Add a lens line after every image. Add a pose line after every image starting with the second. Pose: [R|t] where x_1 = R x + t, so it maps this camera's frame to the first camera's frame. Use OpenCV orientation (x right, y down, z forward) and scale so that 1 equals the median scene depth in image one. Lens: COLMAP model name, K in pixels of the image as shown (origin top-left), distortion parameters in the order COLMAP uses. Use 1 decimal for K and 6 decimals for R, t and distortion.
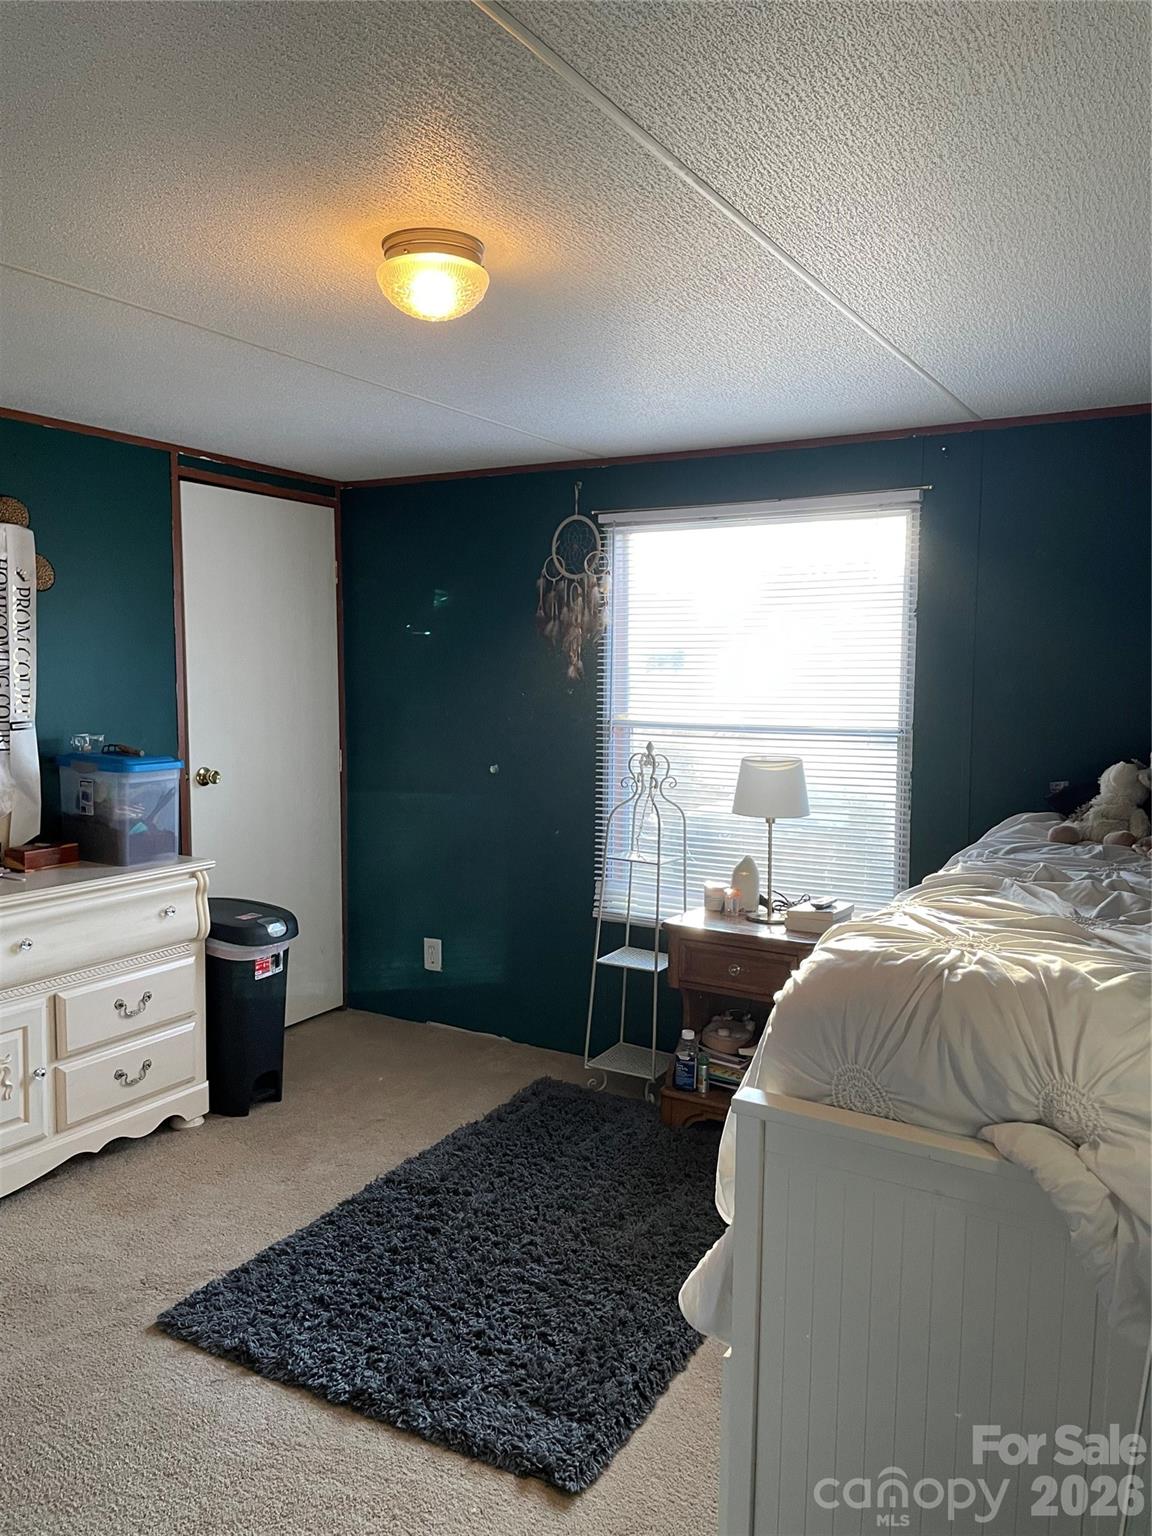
lens RADIAL K [[1153.7, 0, 584.1], [0, 1153.7, 755.8], [0, 0, 1]] dist [0.083779, -0.114349]
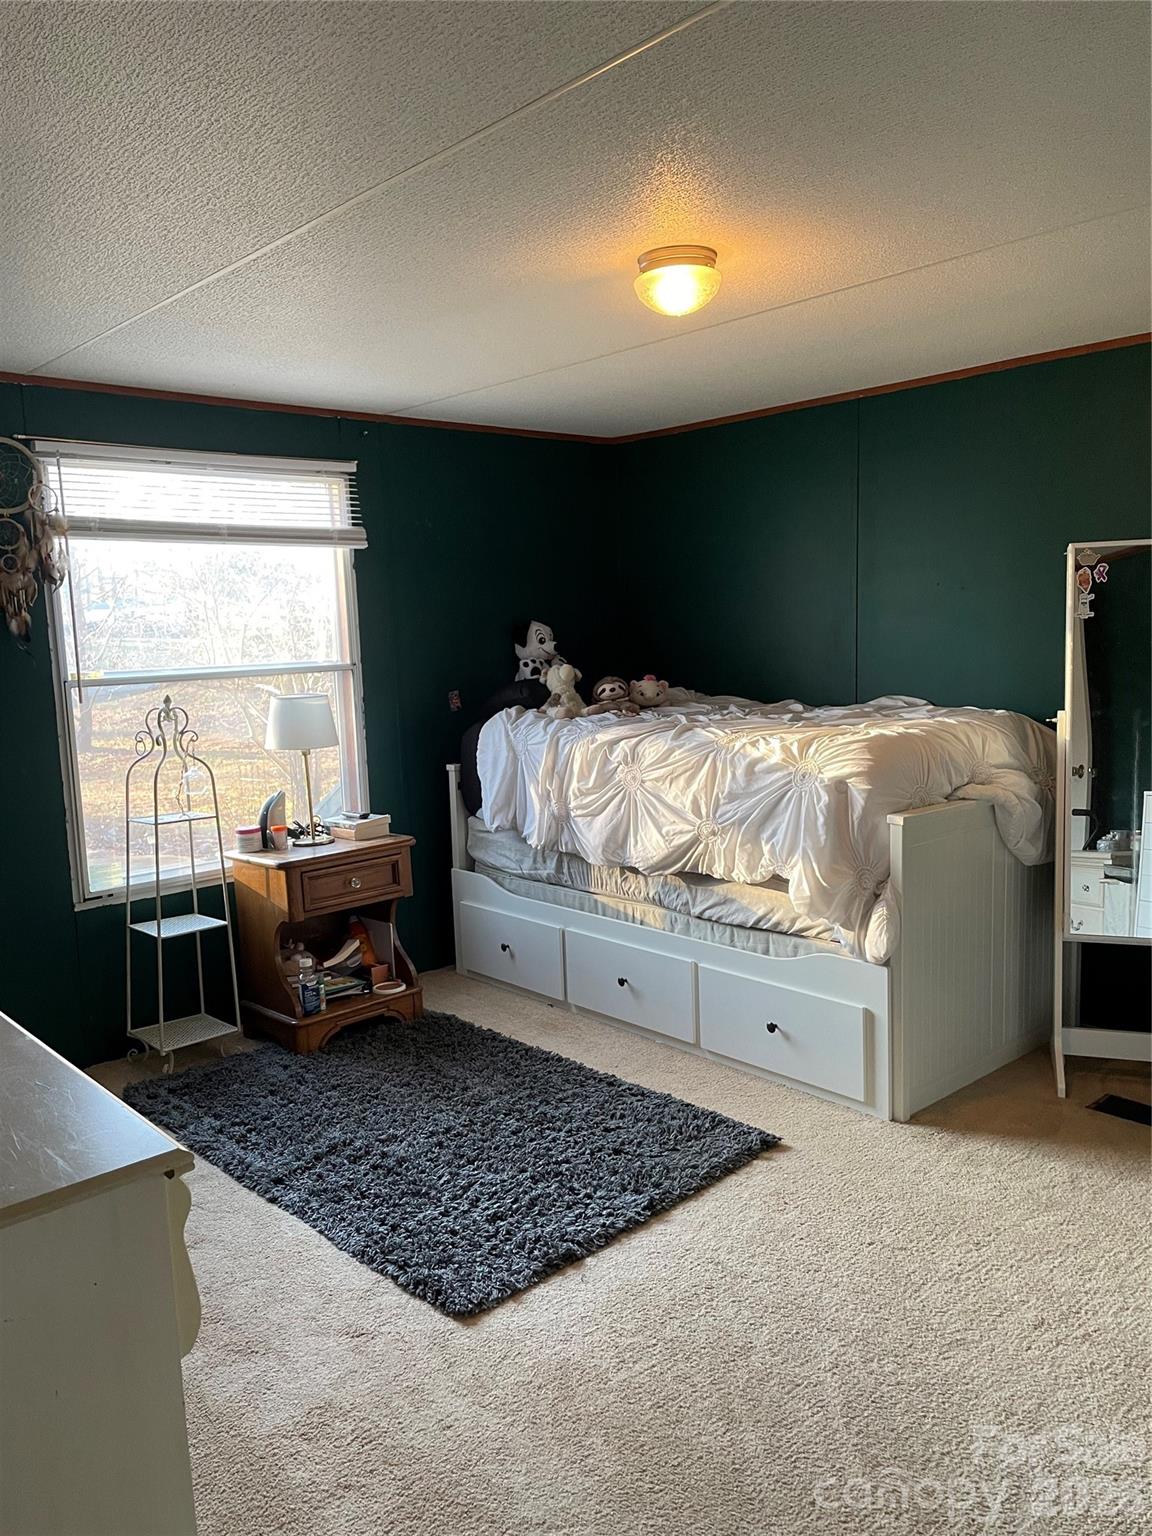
lens RADIAL K [[1153.7, 0, 584.1], [0, 1153.7, 755.8], [0, 0, 1]] dist [0.083779, -0.114349]
pose [[0.293067, -0.127429, 0.947562, -0.822517], [0.116247, 0.988475, 0.096978, -0.017458], [-0.948999, 0.081730, 0.304502, 0.430349]]
